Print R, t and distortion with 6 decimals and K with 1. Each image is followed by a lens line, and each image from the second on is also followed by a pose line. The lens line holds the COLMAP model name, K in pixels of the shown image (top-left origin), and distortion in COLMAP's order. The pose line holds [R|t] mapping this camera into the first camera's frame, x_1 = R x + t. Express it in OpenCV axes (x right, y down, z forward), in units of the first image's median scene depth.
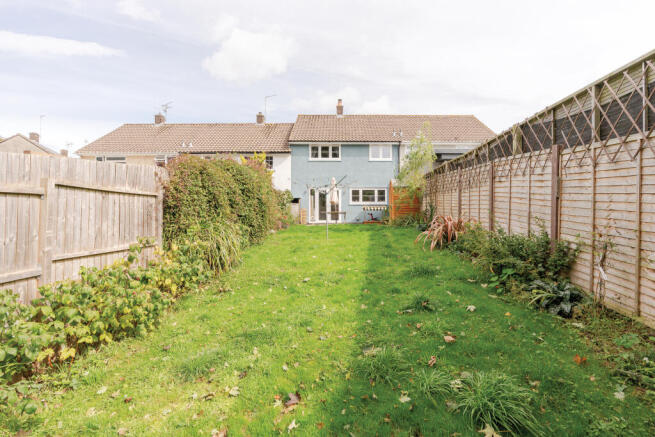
lens RADIAL K [[290.0, 0, 326.0], [0, 290.0, 215.3], [0, 0, 1]] dist [-0.002272, 0.001173]
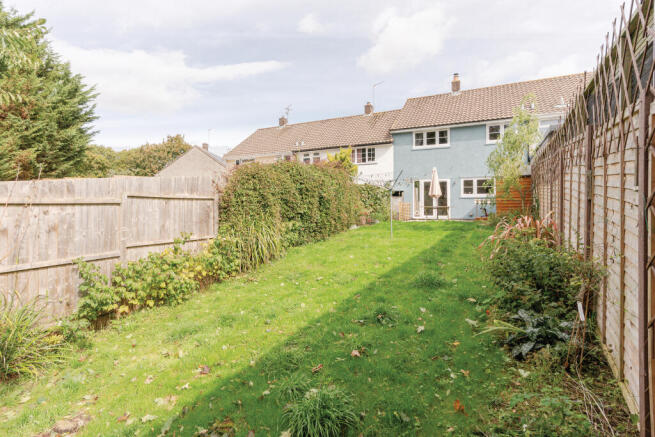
lens RADIAL K [[309.6, 0, 327.5], [0, 309.6, 215.9], [0, 0, 1]] dist [-0.001826, 0.000456]
pose [[0.894595, 0.016073, -0.446589, 0.140379], [-0.001726, 0.999470, 0.032515, -0.011929], [0.446875, -0.028317, 0.894148, 0.007401]]
